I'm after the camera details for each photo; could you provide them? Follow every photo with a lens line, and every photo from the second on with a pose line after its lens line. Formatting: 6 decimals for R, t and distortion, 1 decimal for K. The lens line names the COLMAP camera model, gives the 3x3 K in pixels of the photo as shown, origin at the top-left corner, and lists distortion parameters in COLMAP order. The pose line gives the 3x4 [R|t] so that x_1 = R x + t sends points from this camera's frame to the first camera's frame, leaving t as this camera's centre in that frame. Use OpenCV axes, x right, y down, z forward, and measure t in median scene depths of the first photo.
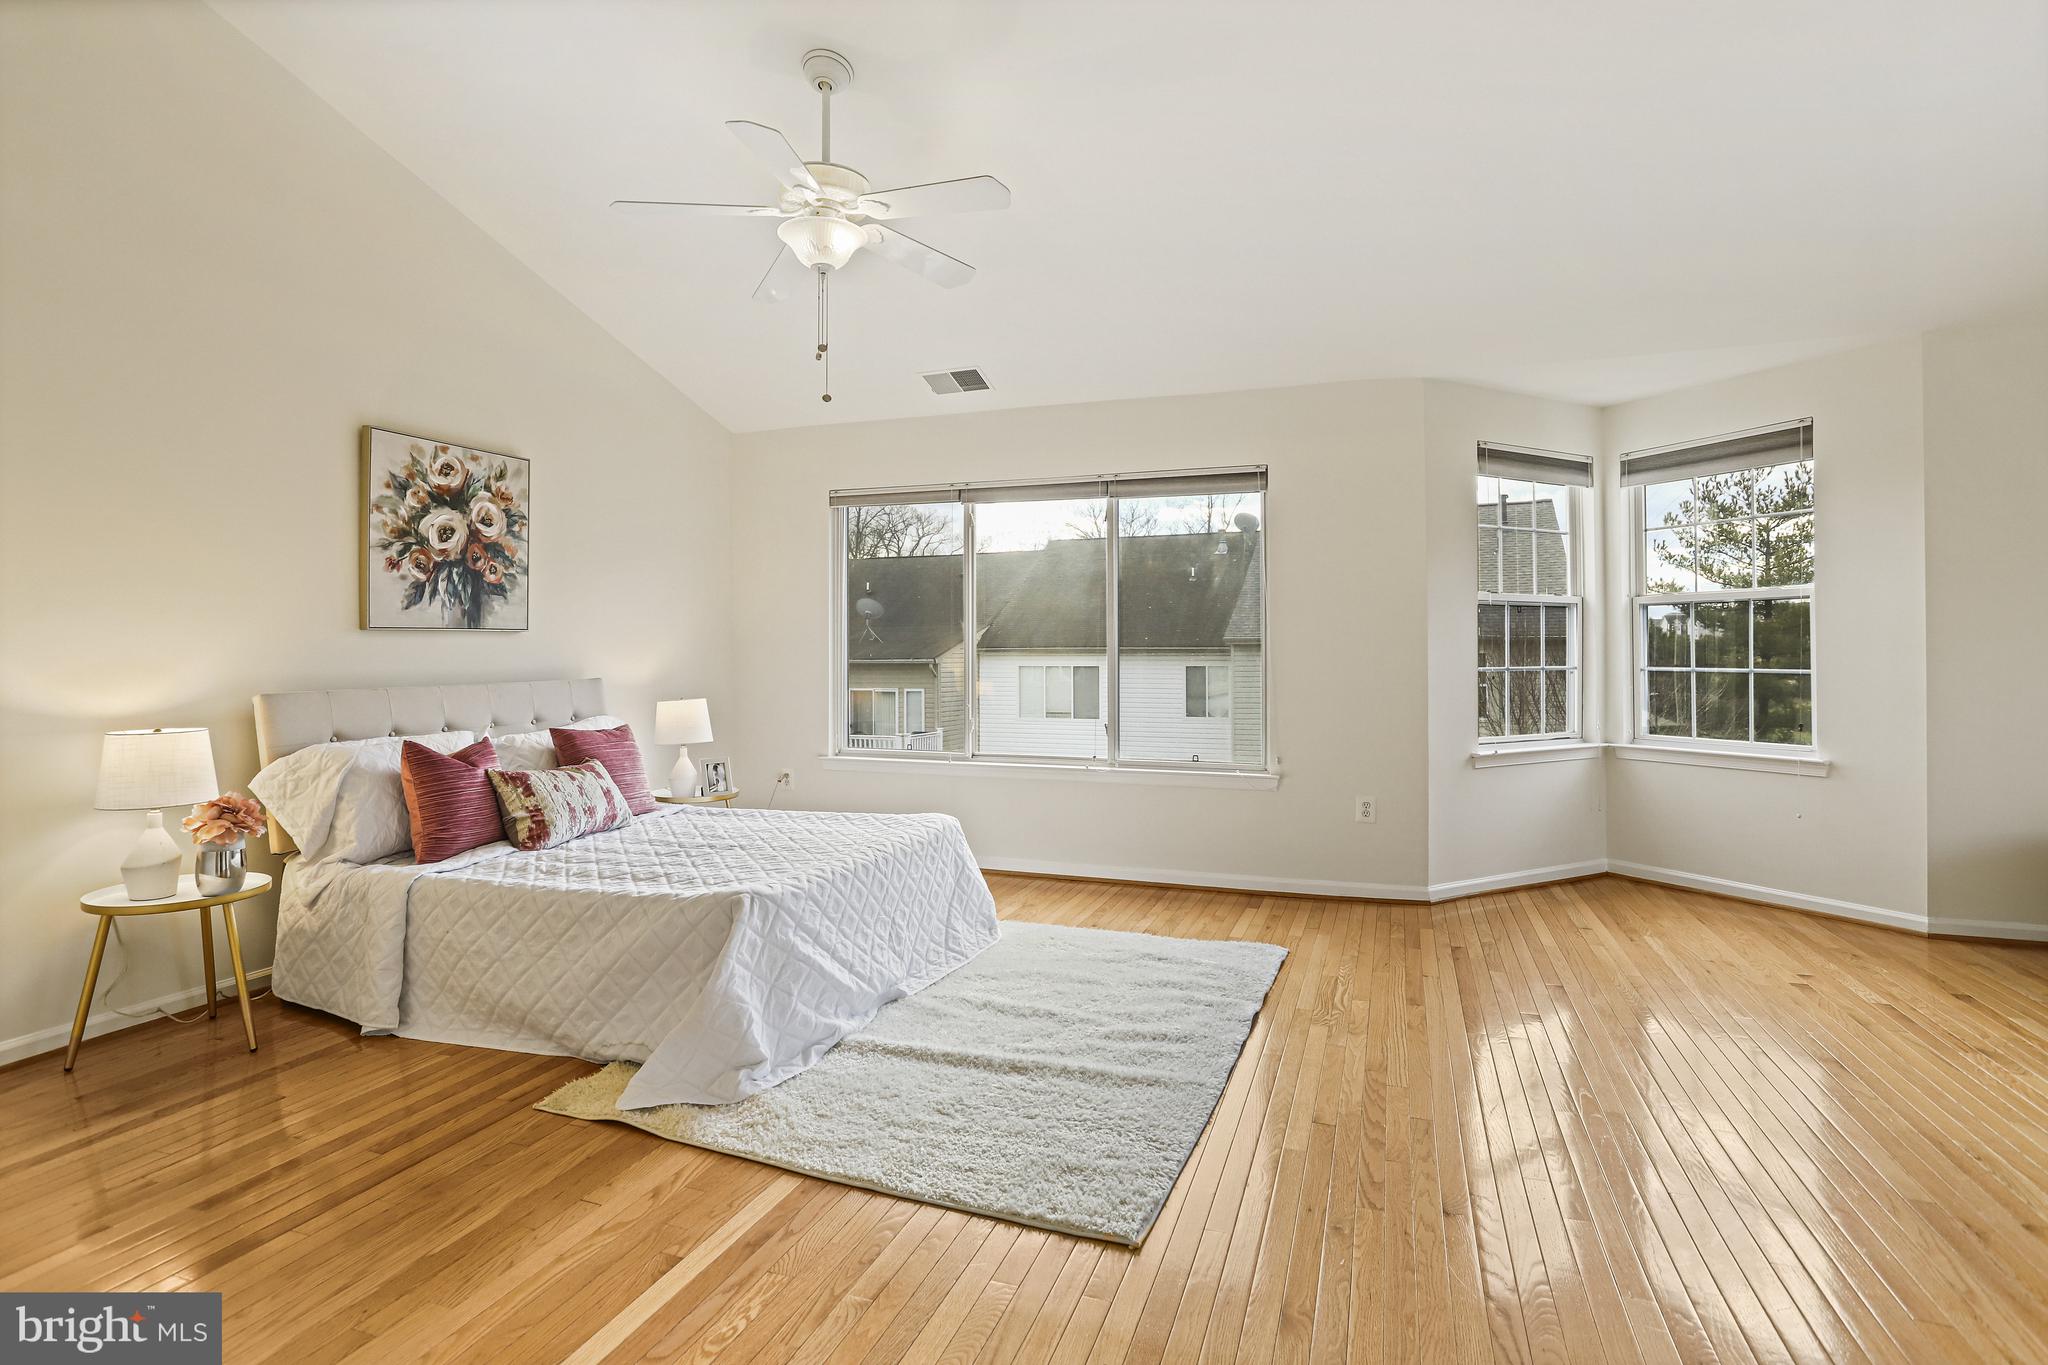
lens RADIAL K [[998.7, 0, 992.1], [0, 998.7, 638.7], [0, 0, 1]] dist [-0.027875, 0.004969]
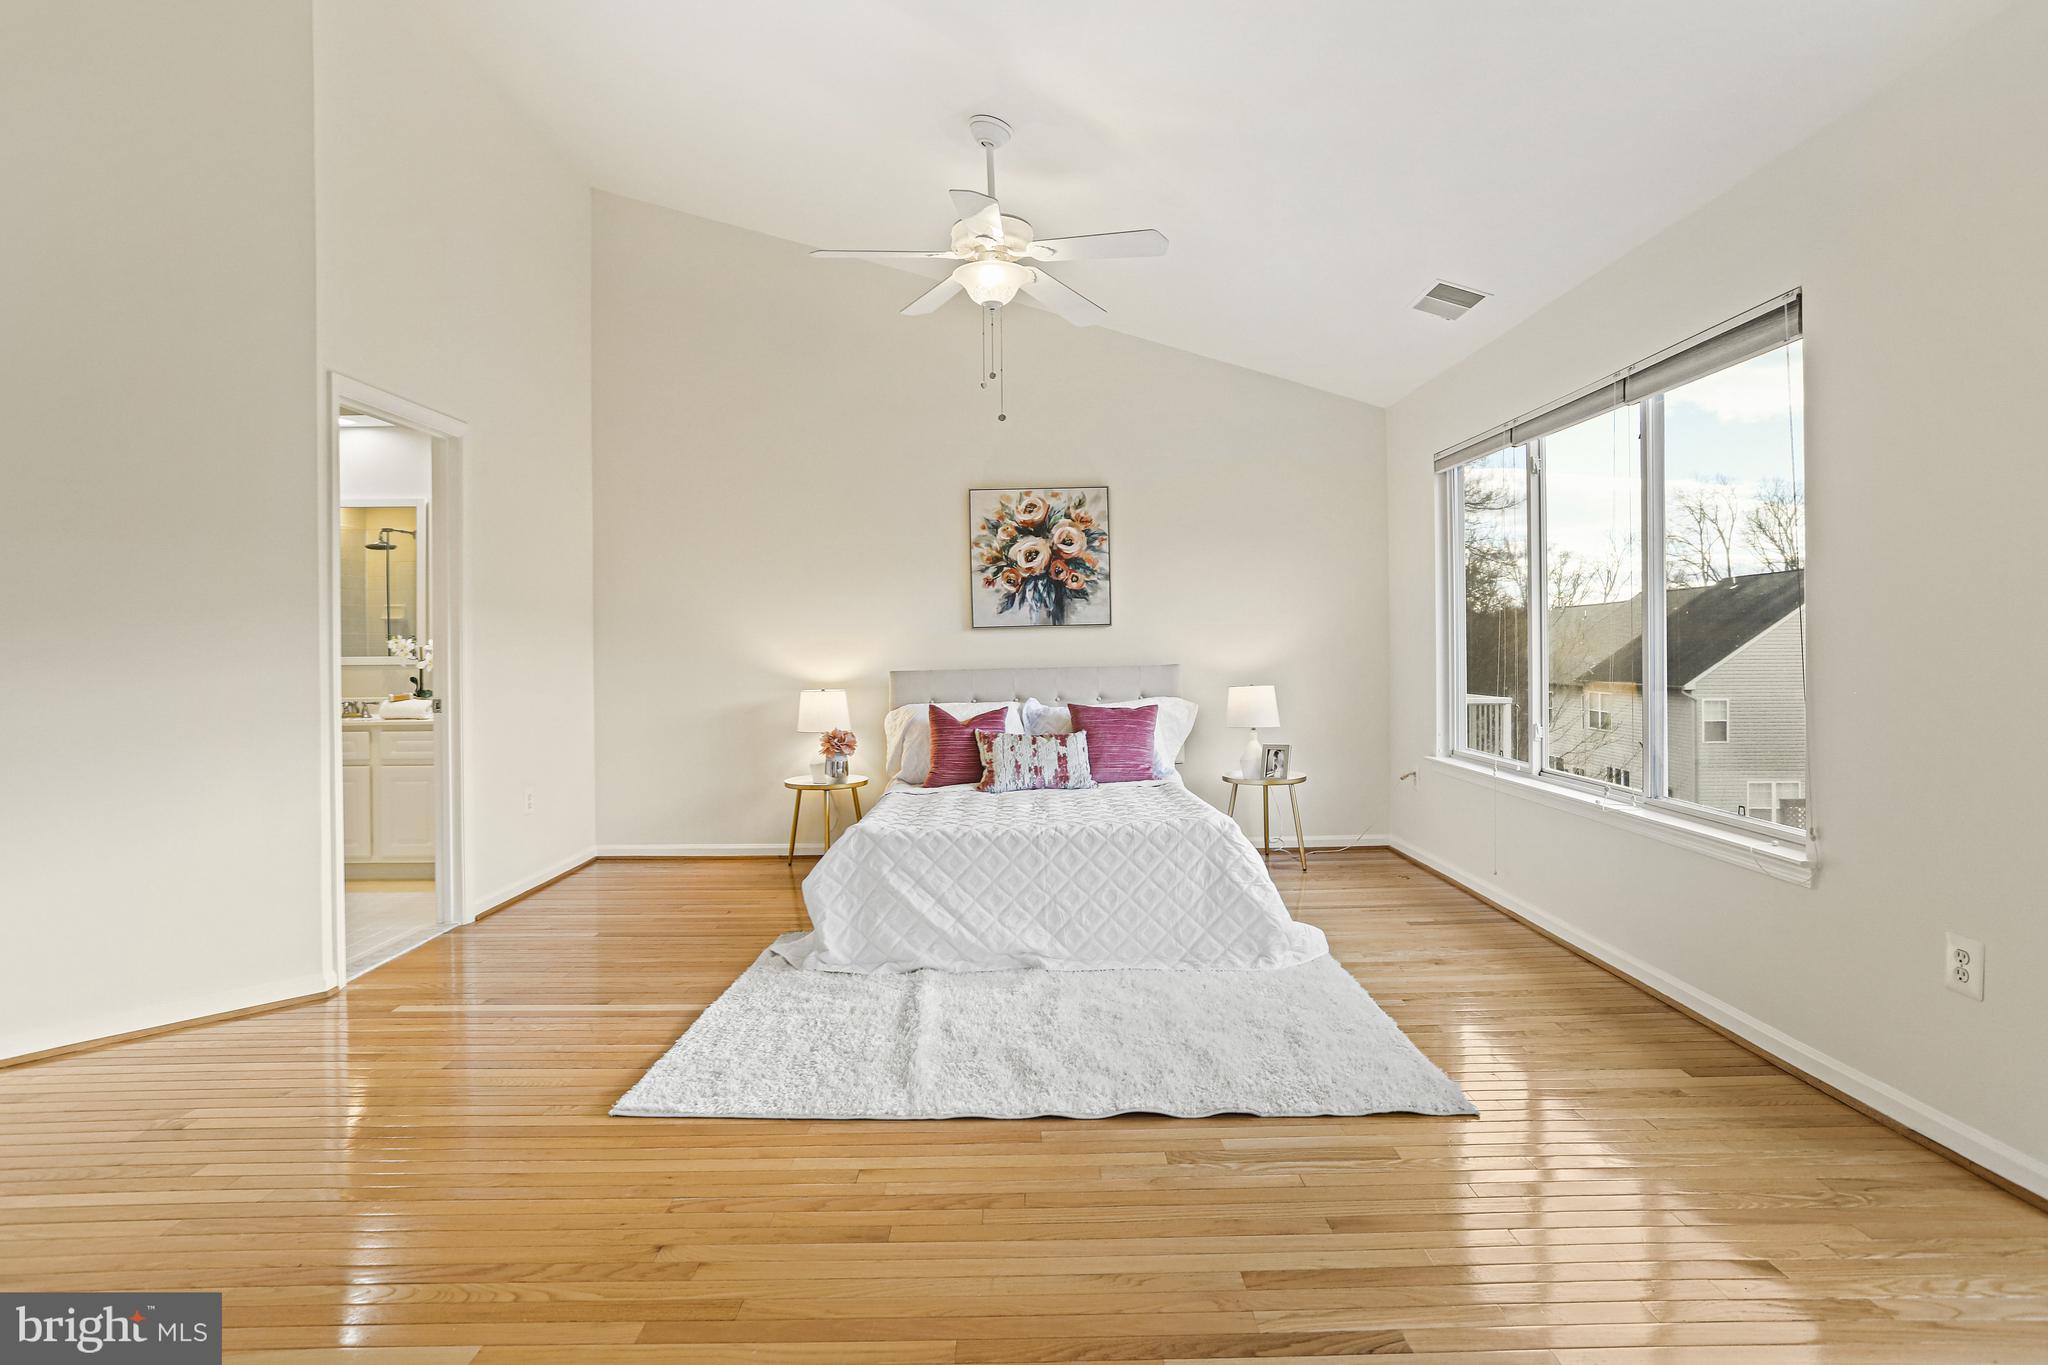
lens RADIAL K [[998.7, 0, 1012.9], [0, 998.7, 637.4], [0, 0, 1]] dist [-0.027875, 0.004969]
pose [[0.386283, -0.011168, -0.922313, 0.695864], [0.024767, 0.999692, -0.001732, 0.006751], [0.922048, -0.022174, 0.386441, 0.453138]]
